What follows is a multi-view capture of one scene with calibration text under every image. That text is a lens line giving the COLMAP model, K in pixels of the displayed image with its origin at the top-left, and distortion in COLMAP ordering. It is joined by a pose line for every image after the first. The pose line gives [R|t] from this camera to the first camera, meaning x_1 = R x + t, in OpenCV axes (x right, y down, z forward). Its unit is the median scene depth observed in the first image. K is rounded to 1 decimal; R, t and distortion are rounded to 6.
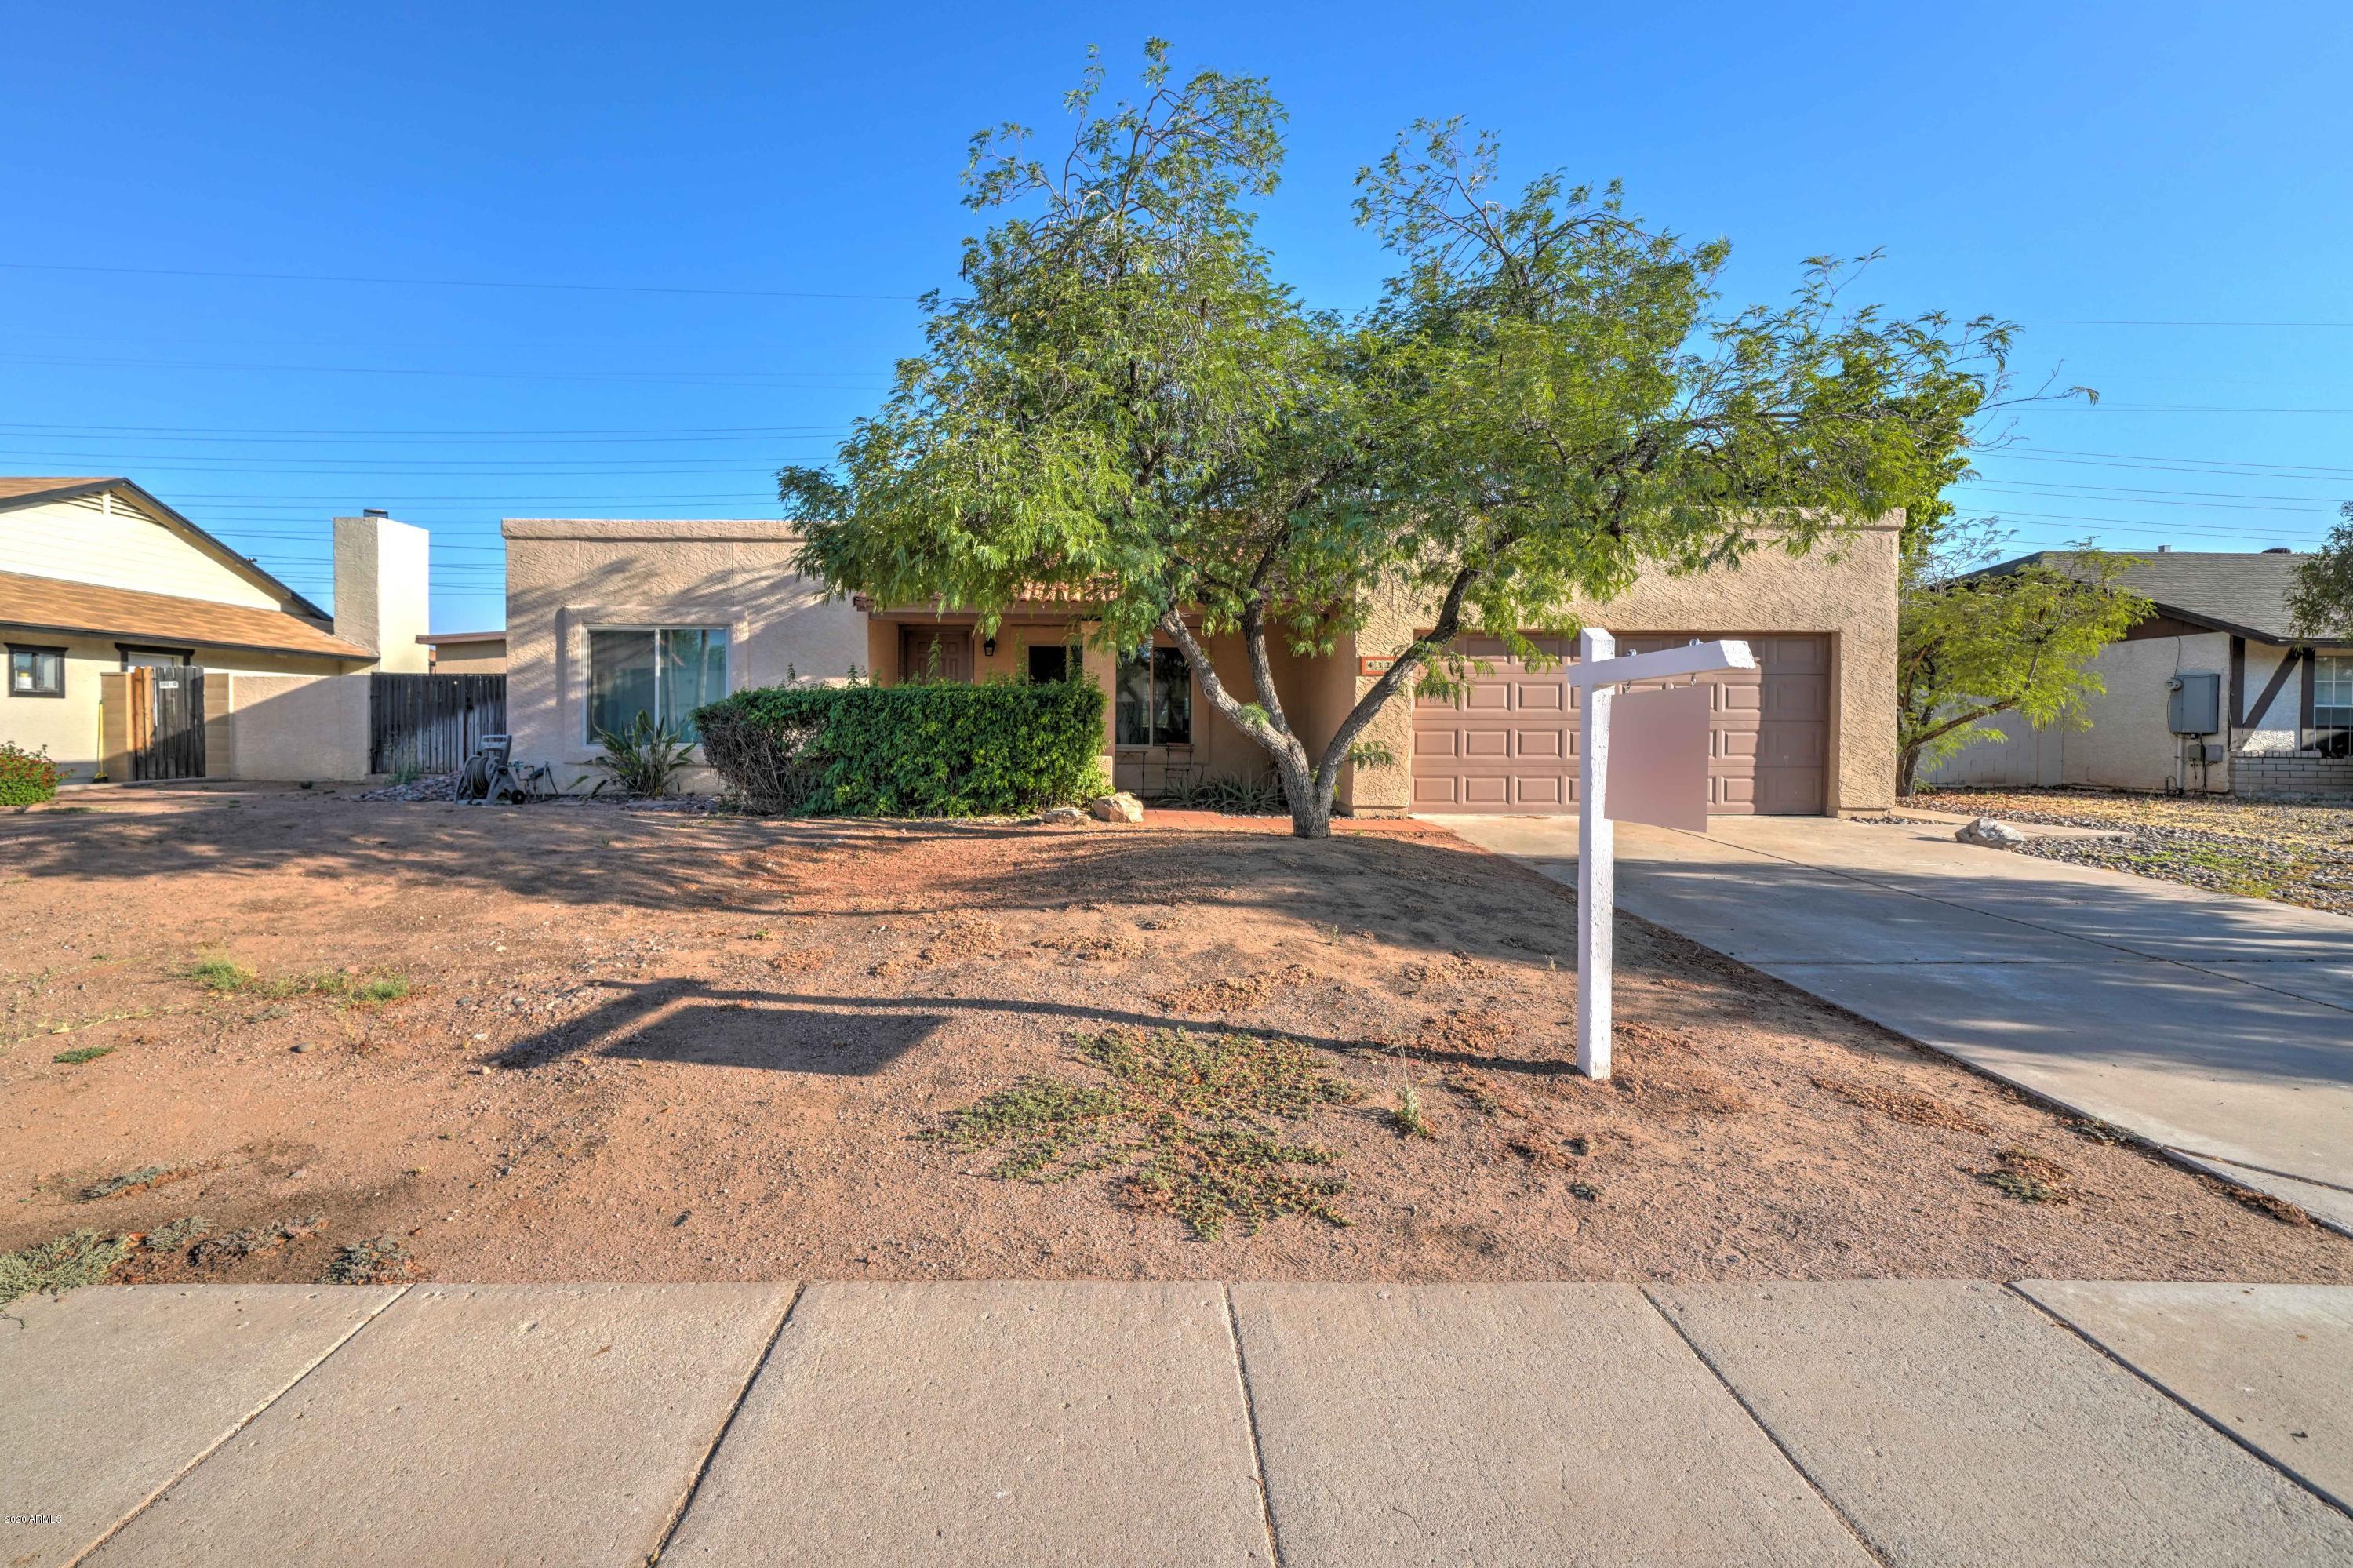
lens RADIAL K [[958.6, 0, 1177.9], [0, 958.6, 760.5], [0, 0, 1]] dist [-0.001611, -0.000825]
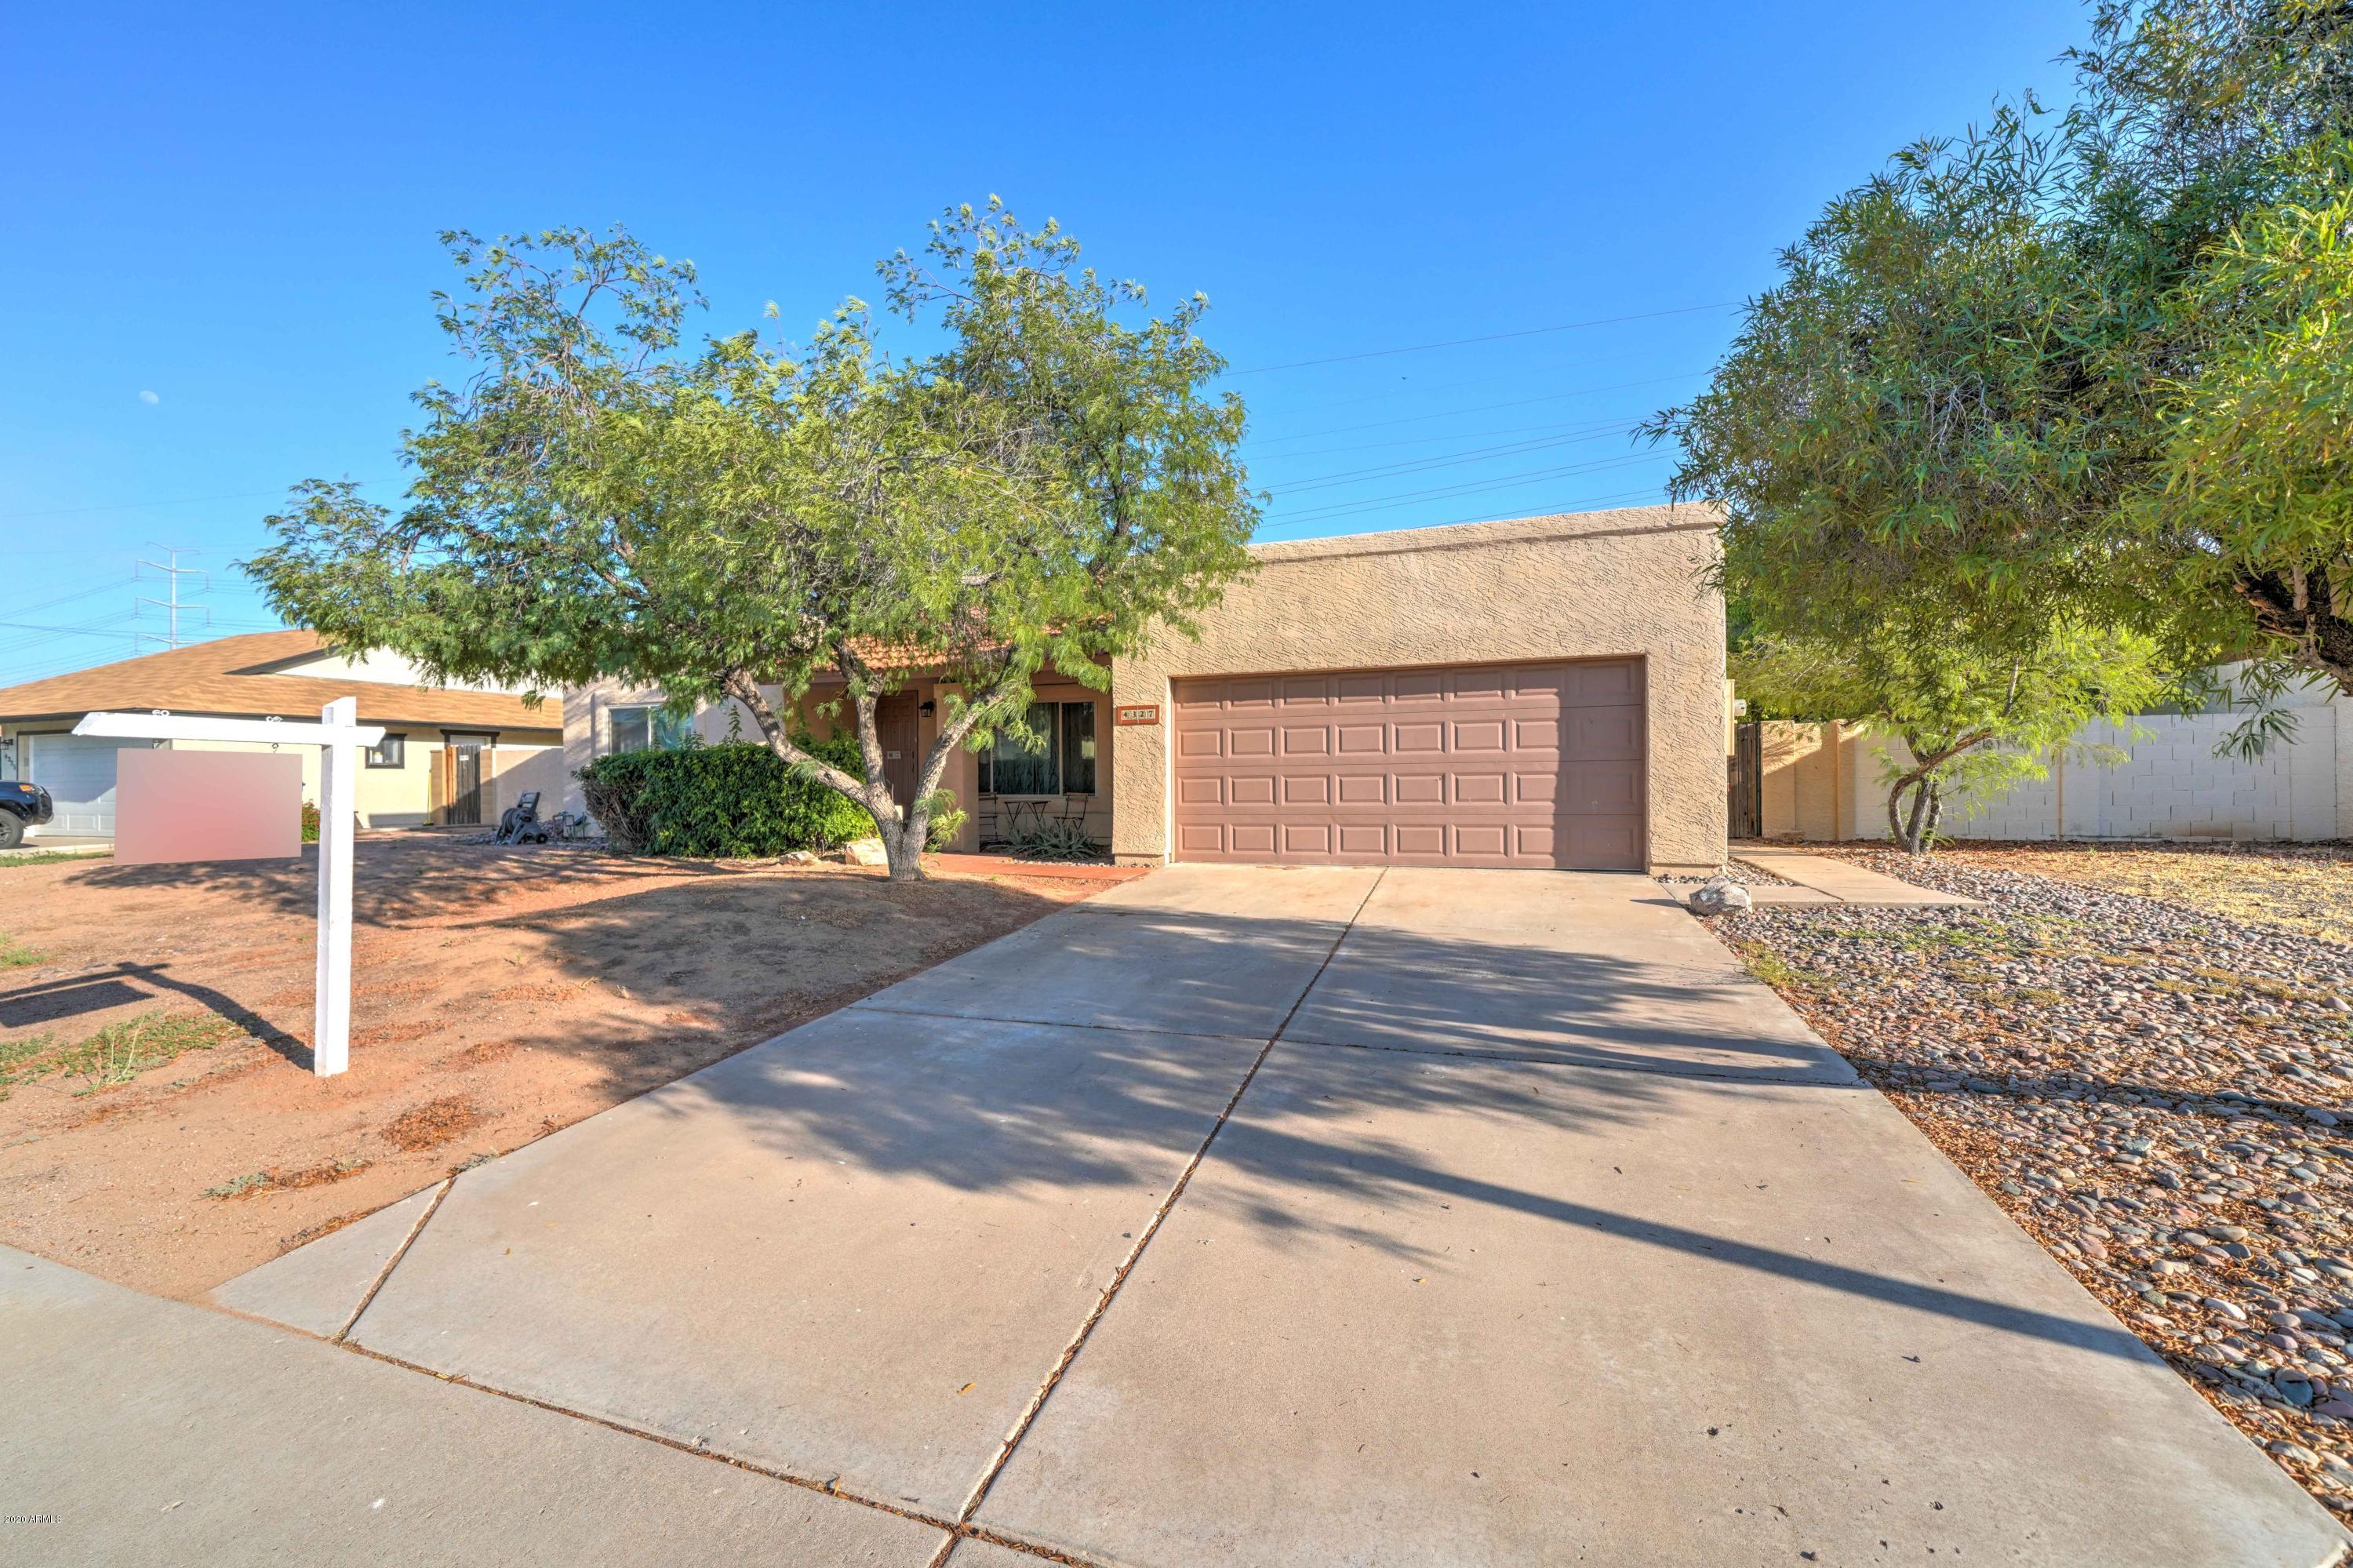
lens RADIAL K [[958.6, 0, 1182.8], [0, 958.6, 795.3], [0, 0, 1]] dist [-0.001611, -0.000825]
pose [[0.939289, -0.009052, -0.343008, 0.612820], [0.004036, 0.999874, -0.015336, 0.001347], [0.343104, 0.013020, 0.939207, 0.073083]]
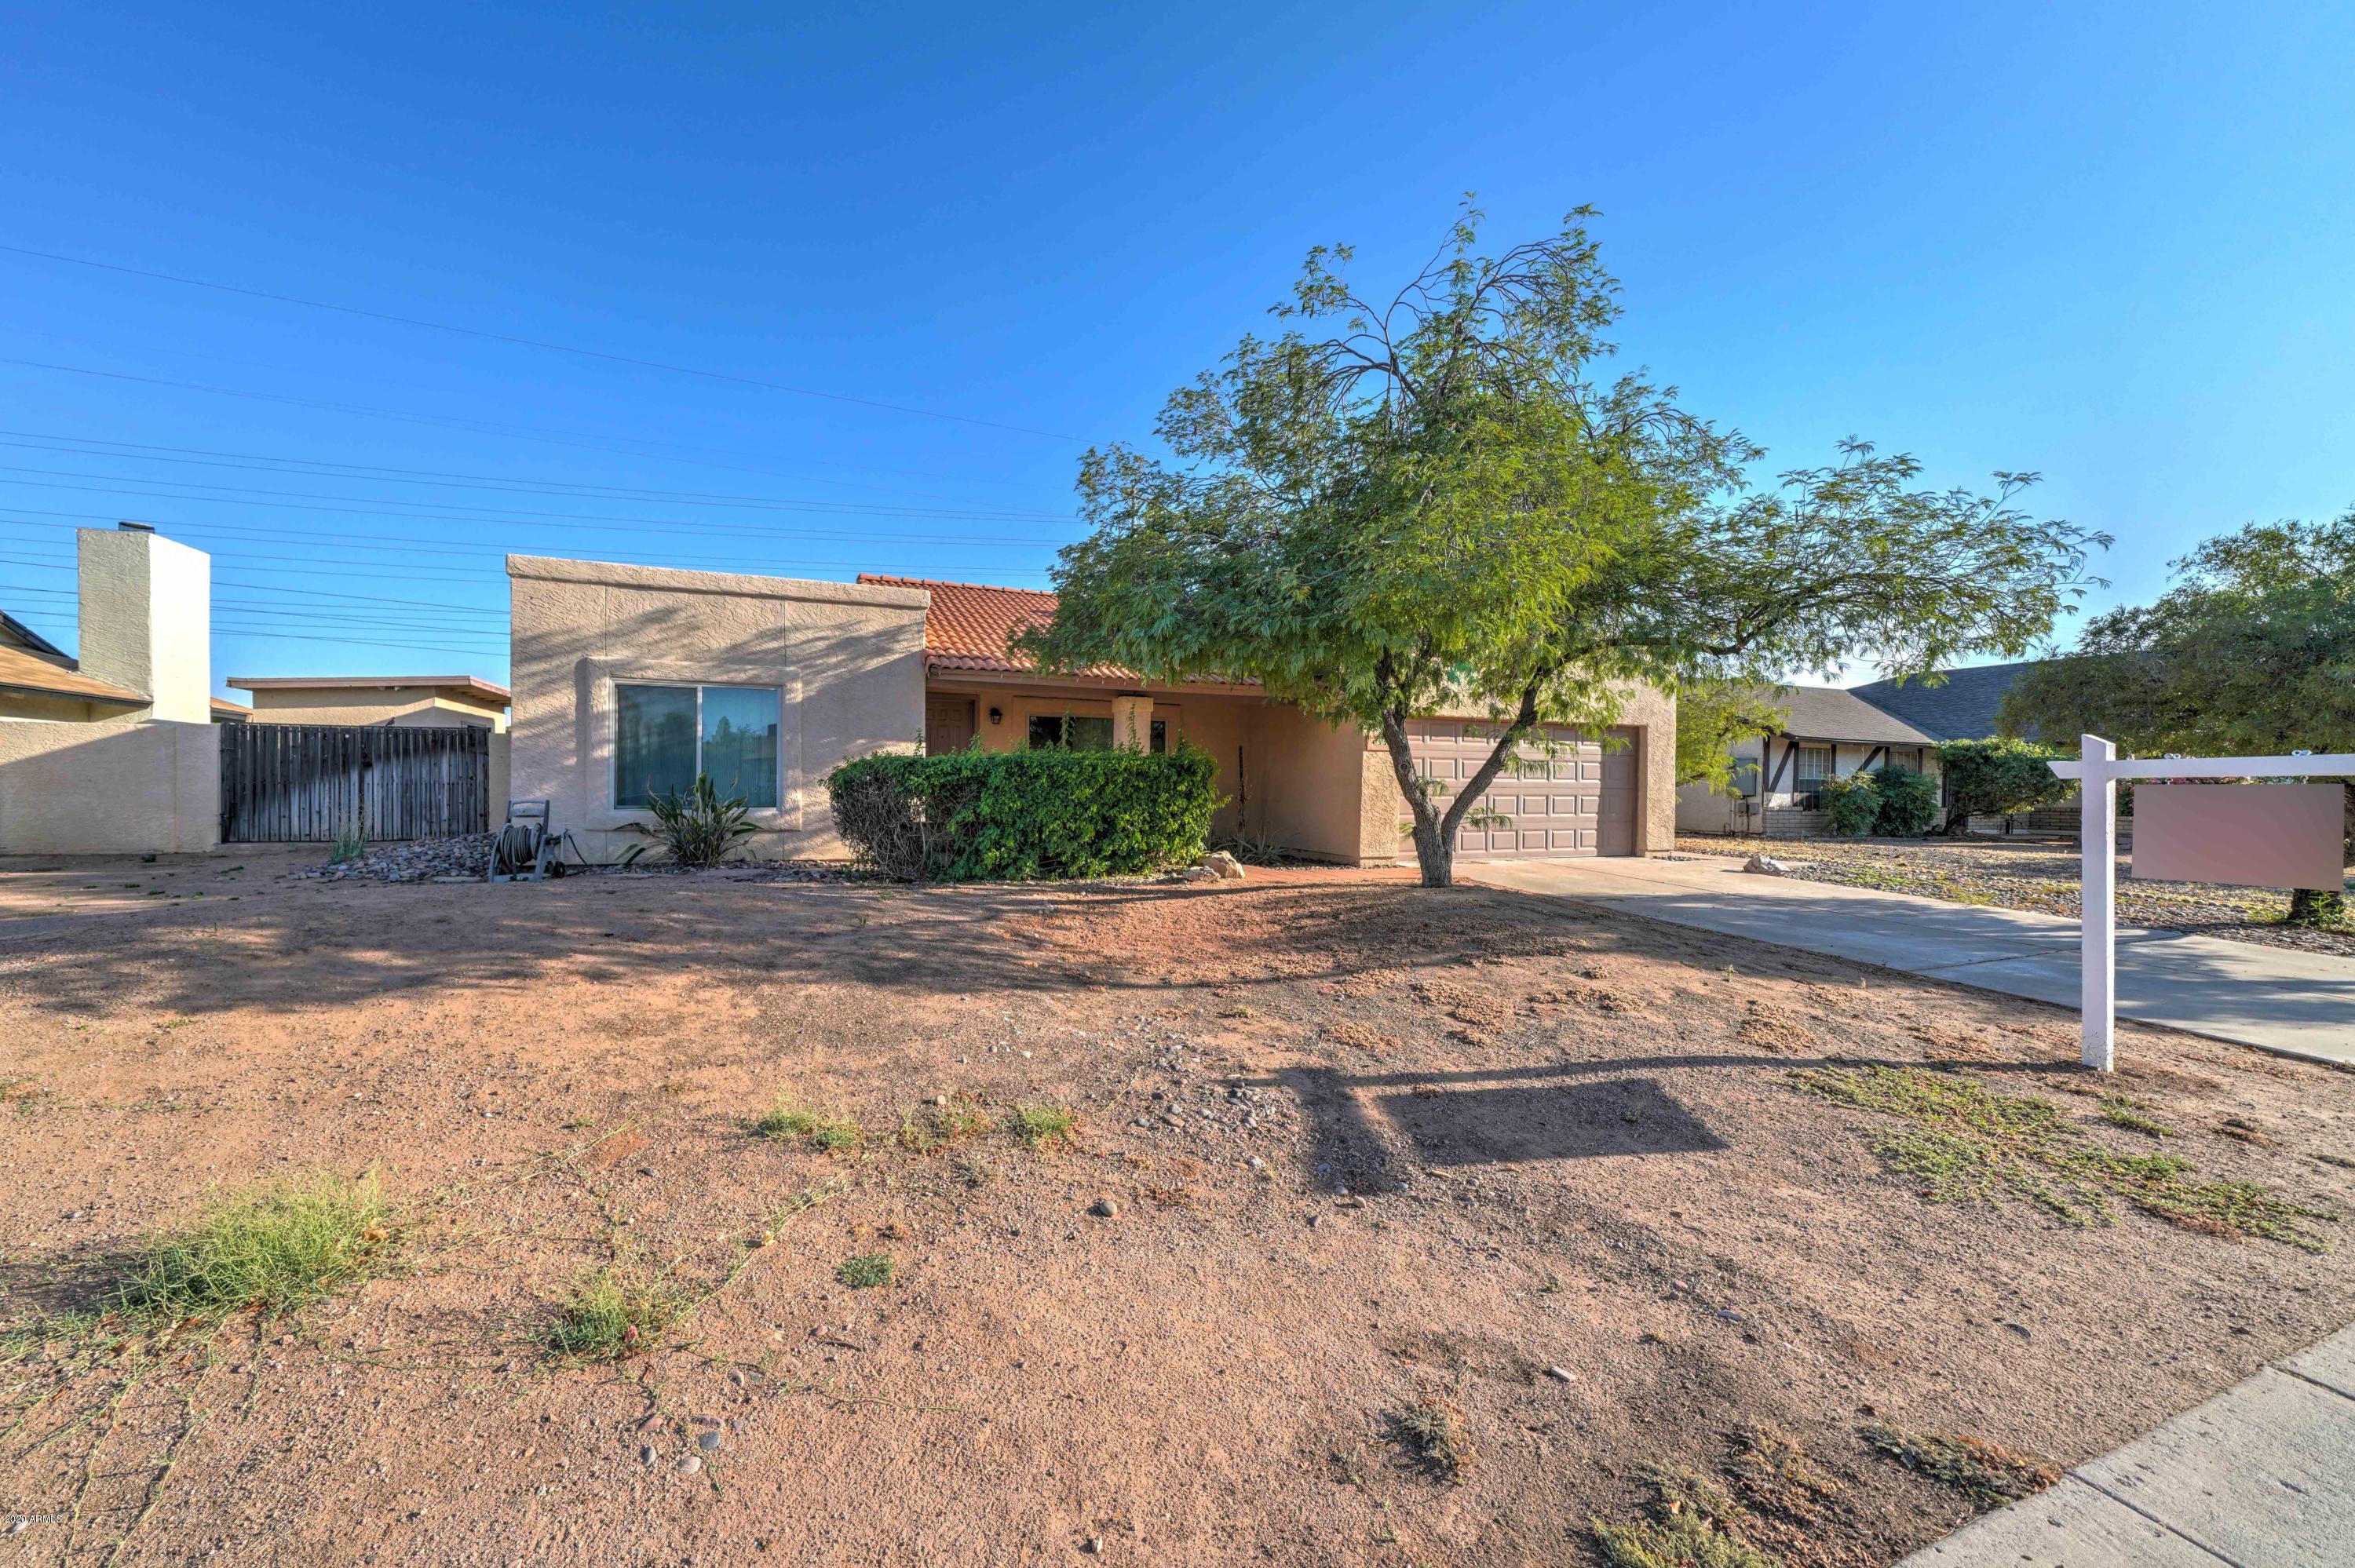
lens RADIAL K [[800.9, 0, 1178.8], [0, 800.9, 803.6], [0, 0, 1]] dist [-0.006933, 0.000486]
pose [[0.948709, -0.001823, 0.316145, -0.344053], [0.005427, 0.999930, -0.010520, -0.010902], [-0.316104, 0.011696, 0.948652, 0.108818]]
